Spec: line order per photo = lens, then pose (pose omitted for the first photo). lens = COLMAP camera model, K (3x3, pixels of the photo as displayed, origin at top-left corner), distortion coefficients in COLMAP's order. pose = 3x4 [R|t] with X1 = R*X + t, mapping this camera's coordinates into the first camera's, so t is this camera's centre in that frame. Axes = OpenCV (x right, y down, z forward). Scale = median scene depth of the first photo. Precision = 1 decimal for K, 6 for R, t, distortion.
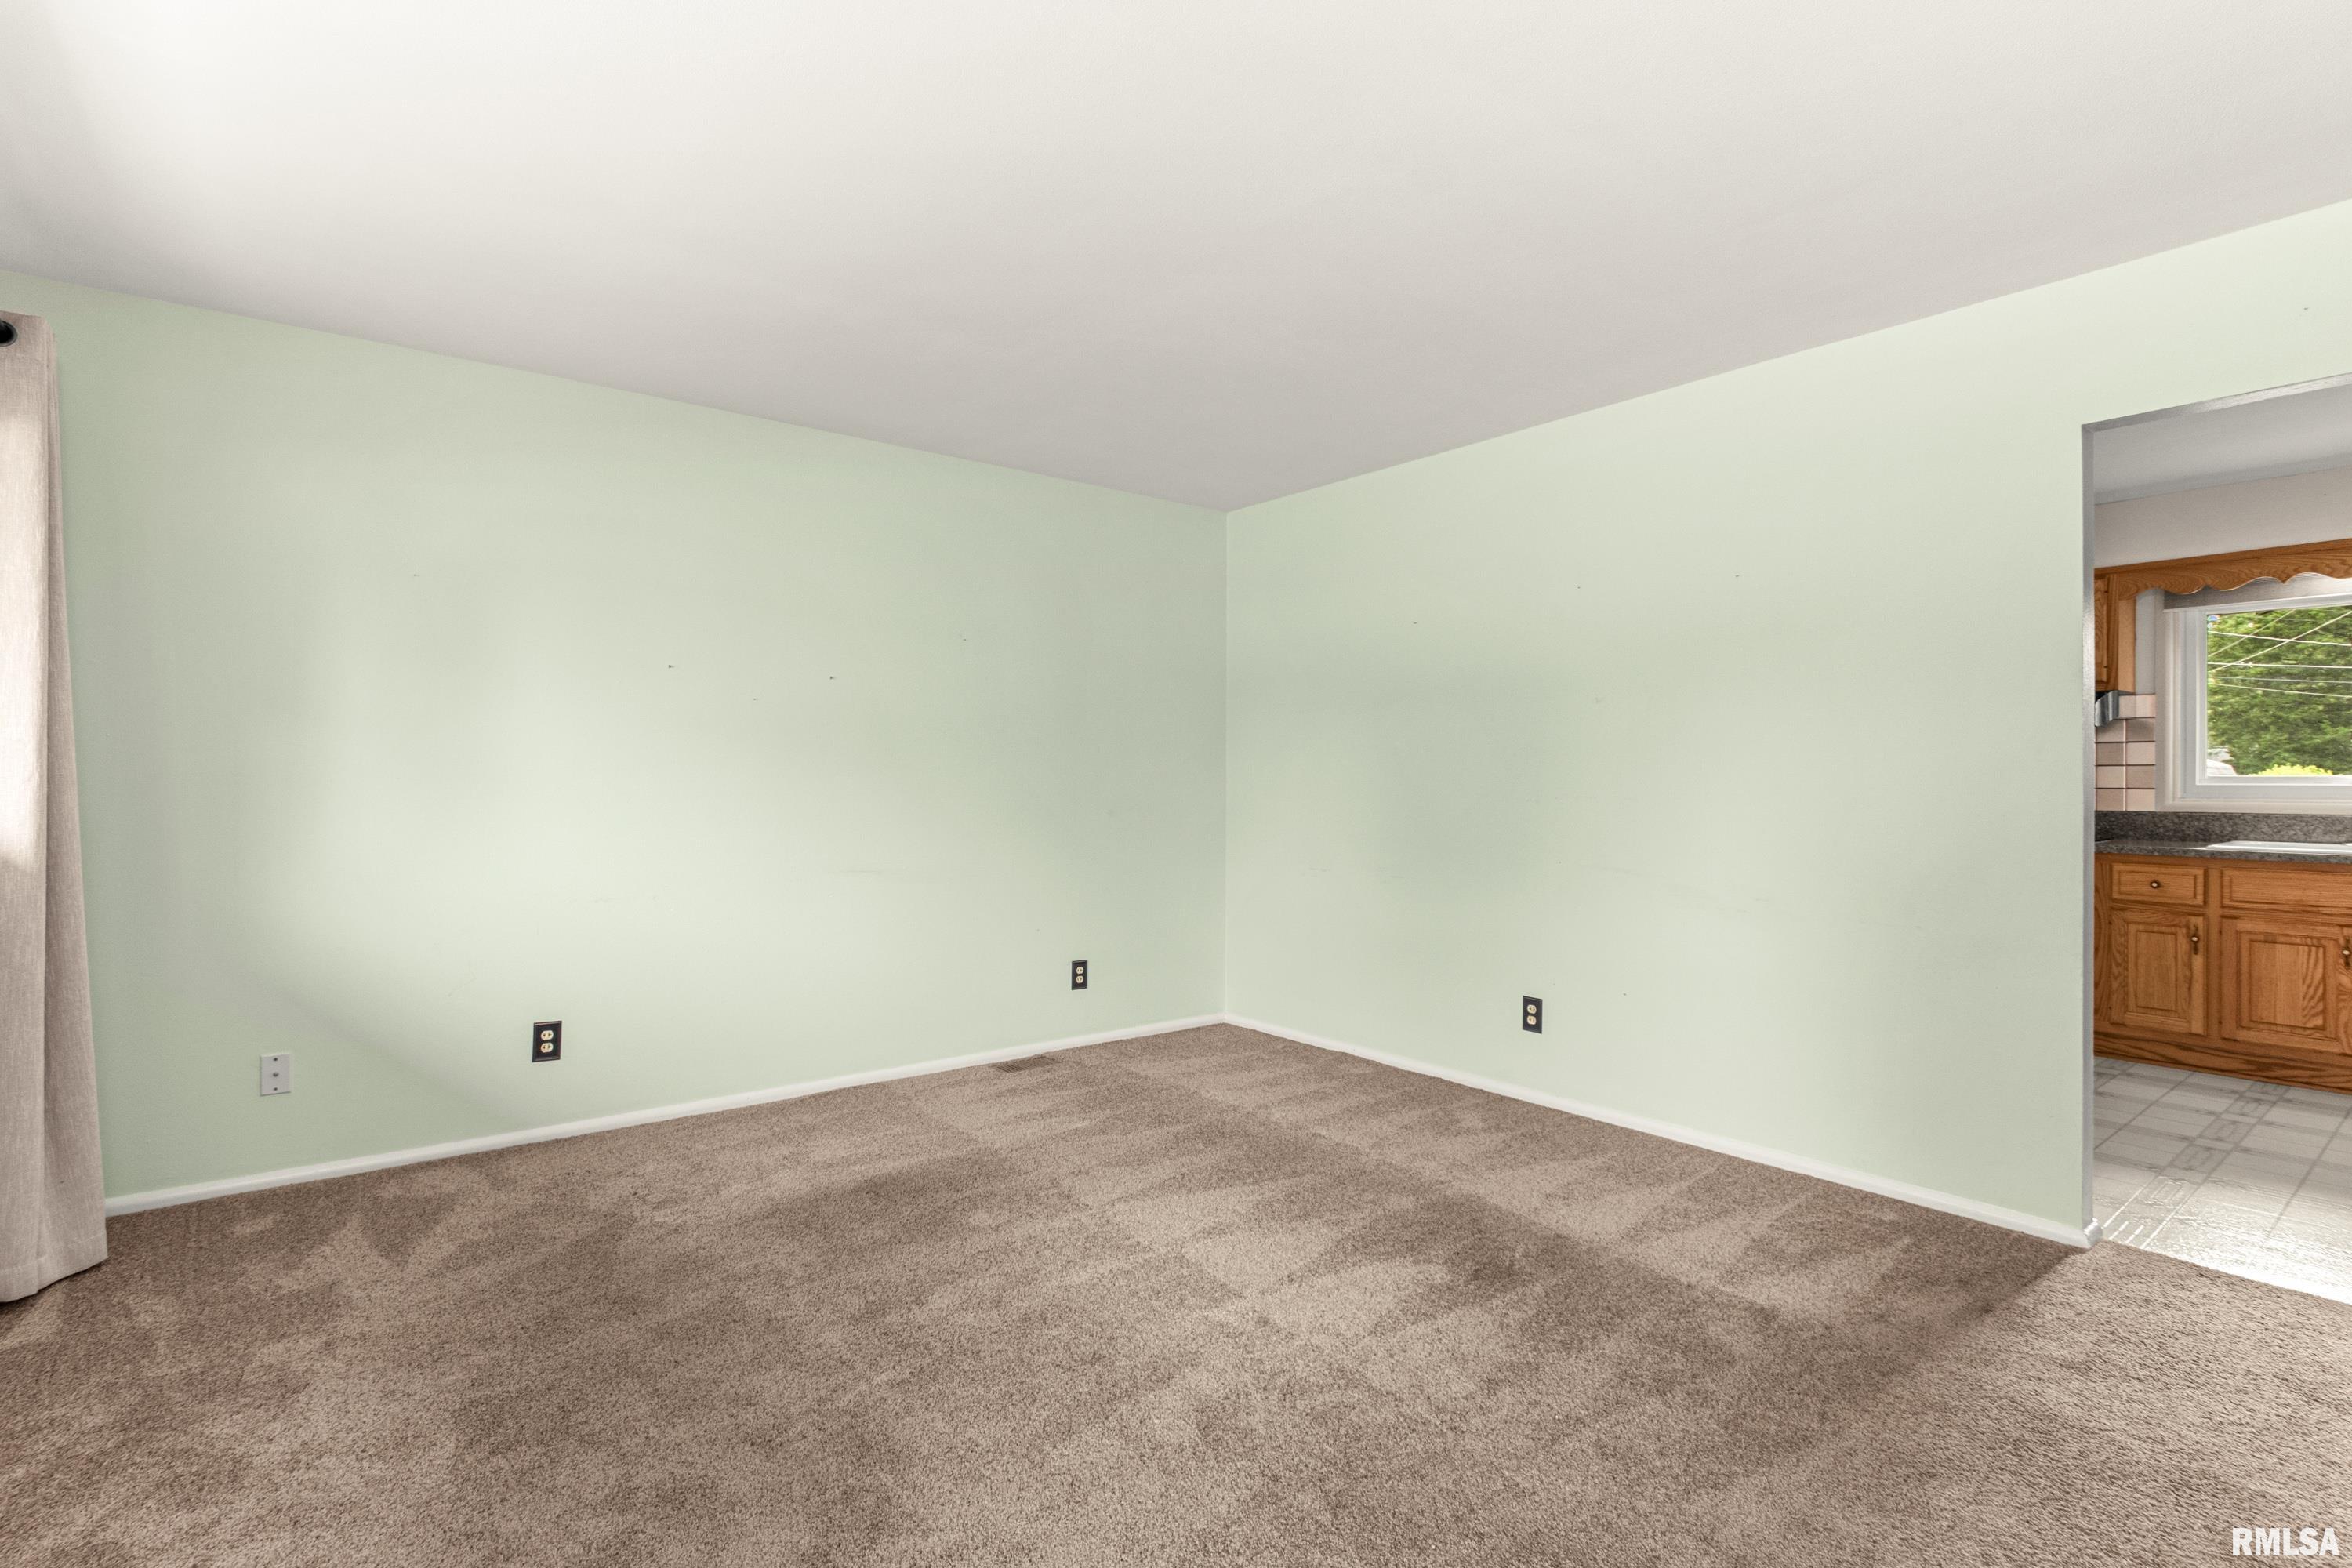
lens RADIAL K [[1113.8, 0, 1168.7], [0, 1113.8, 782.9], [0, 0, 1]] dist [0.001676, -0.001076]
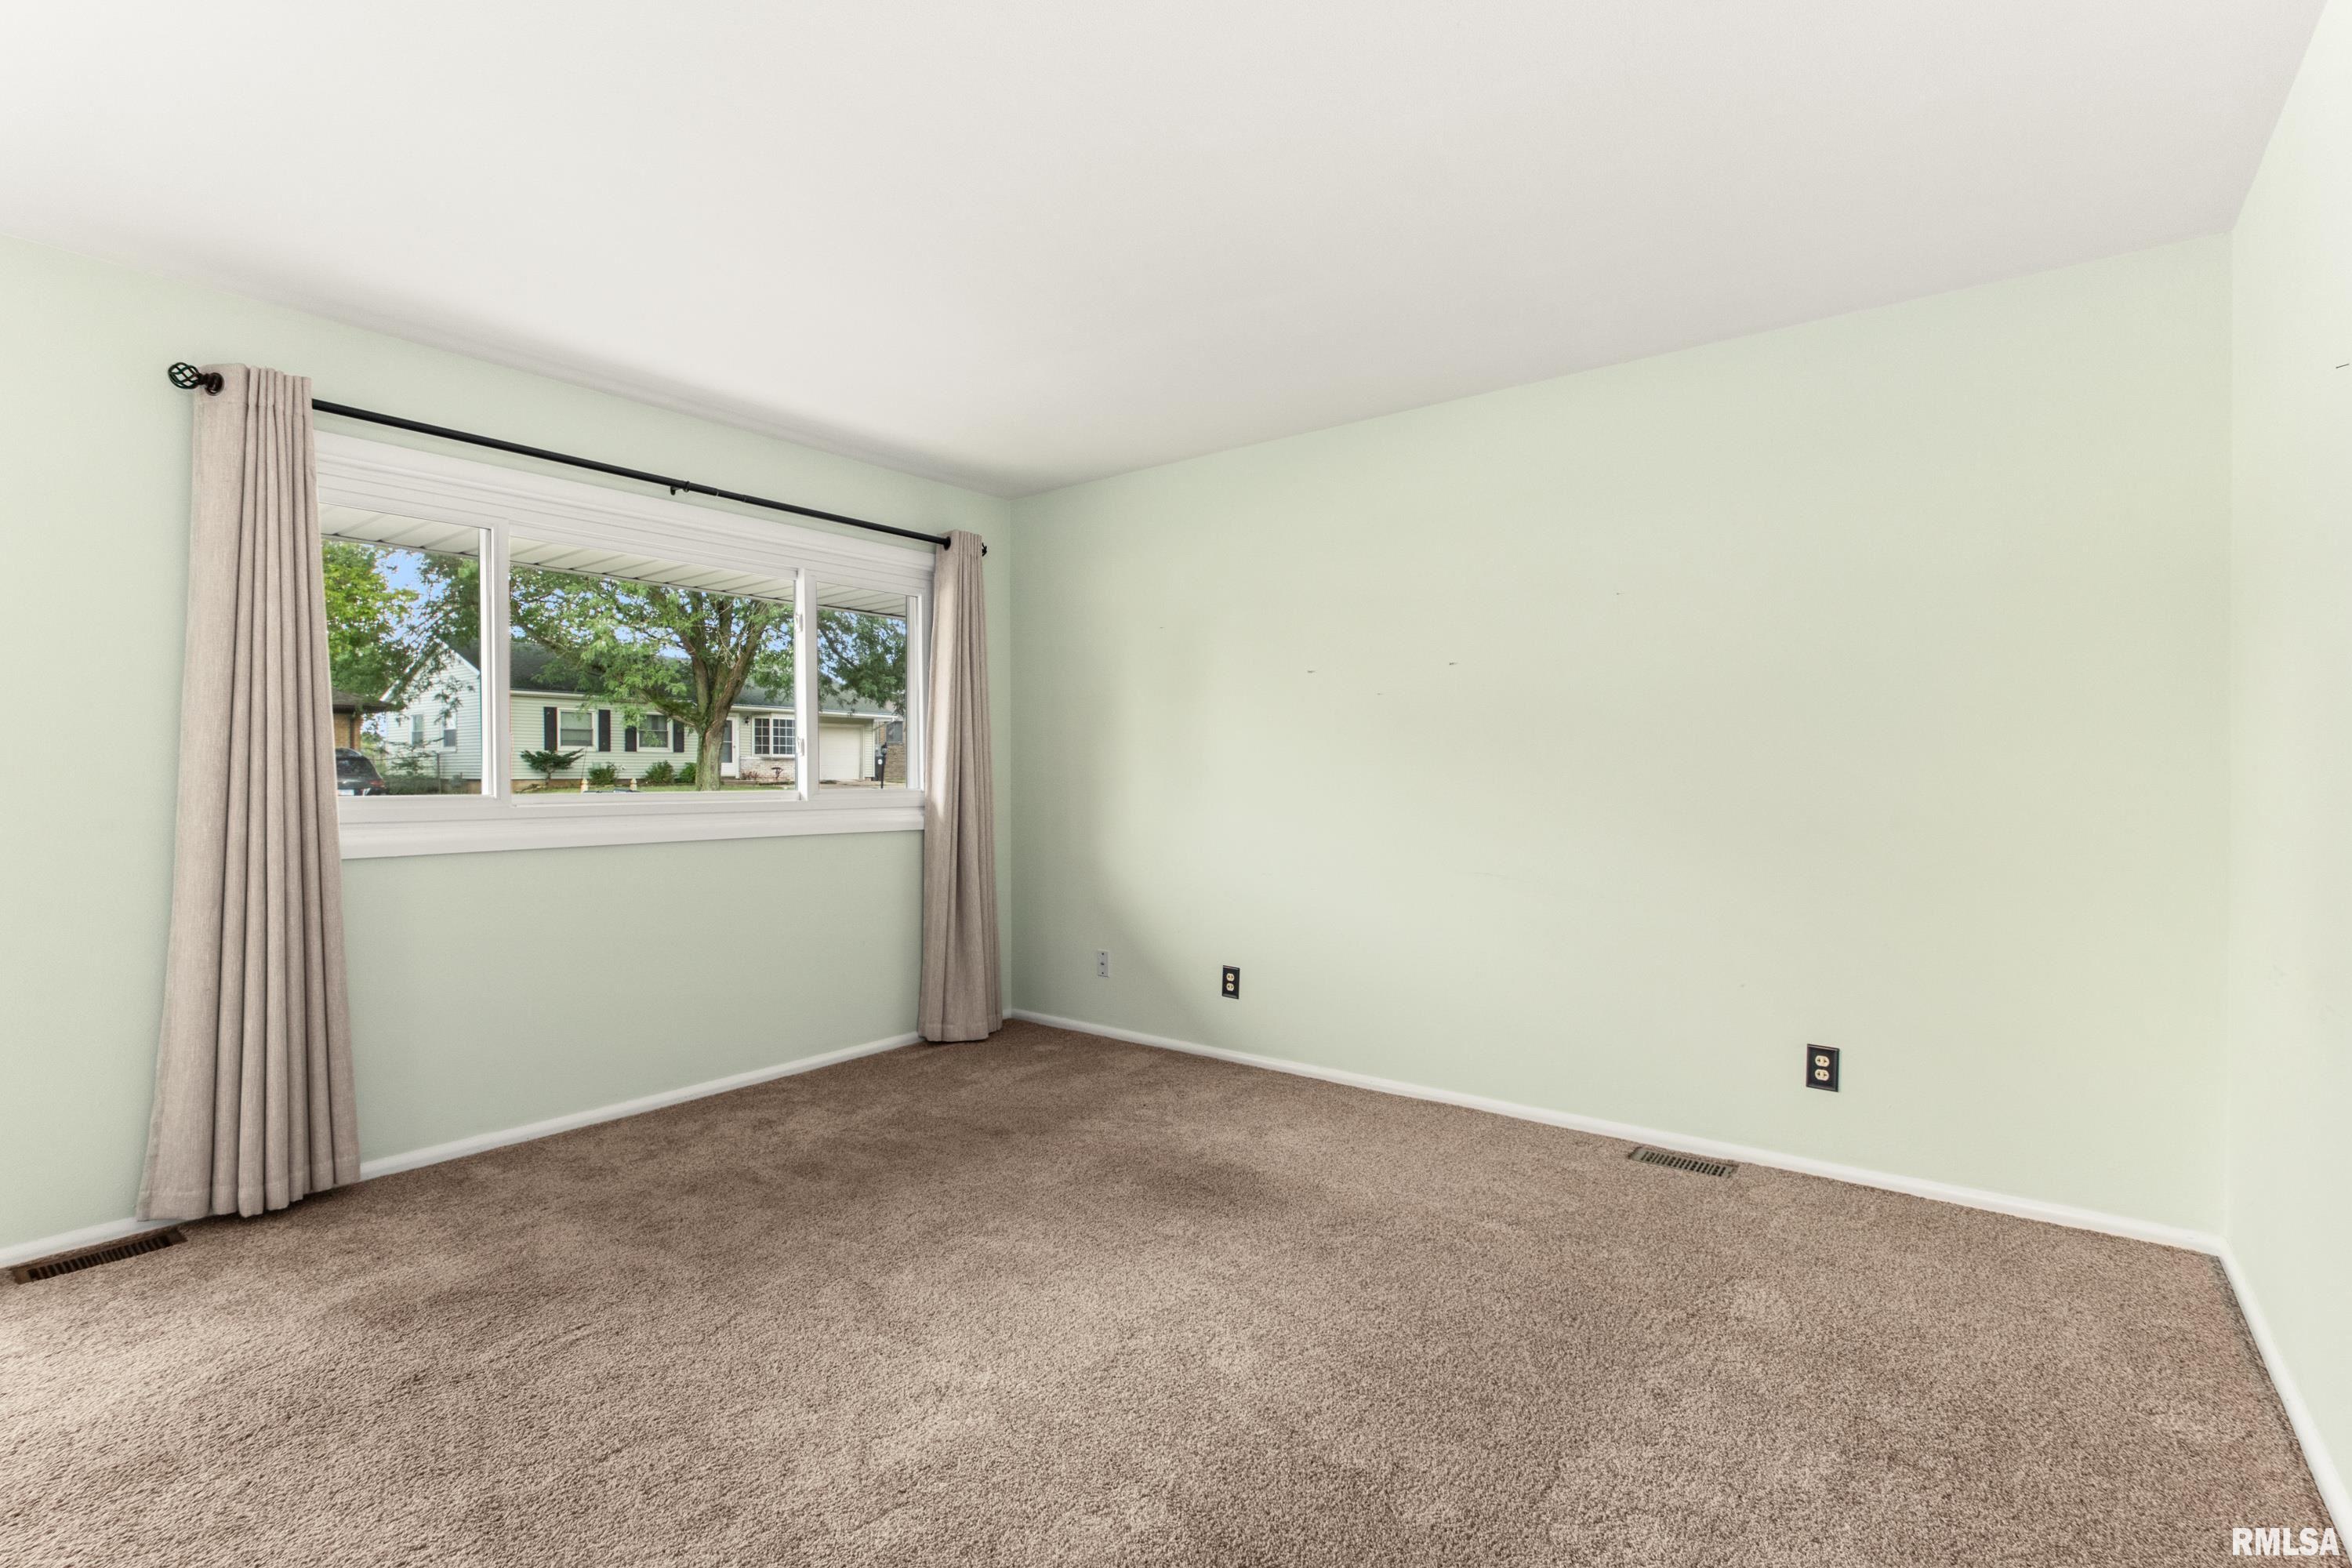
lens RADIAL K [[1113.8, 0, 1176.5], [0, 1113.8, 776.5], [0, 0, 1]] dist [0.001676, -0.001076]
pose [[0.258097, 0.008846, -0.966078, 0.708235], [-0.004225, 0.999959, 0.008027, -0.009117], [0.966110, 0.002010, 0.258124, 0.694868]]
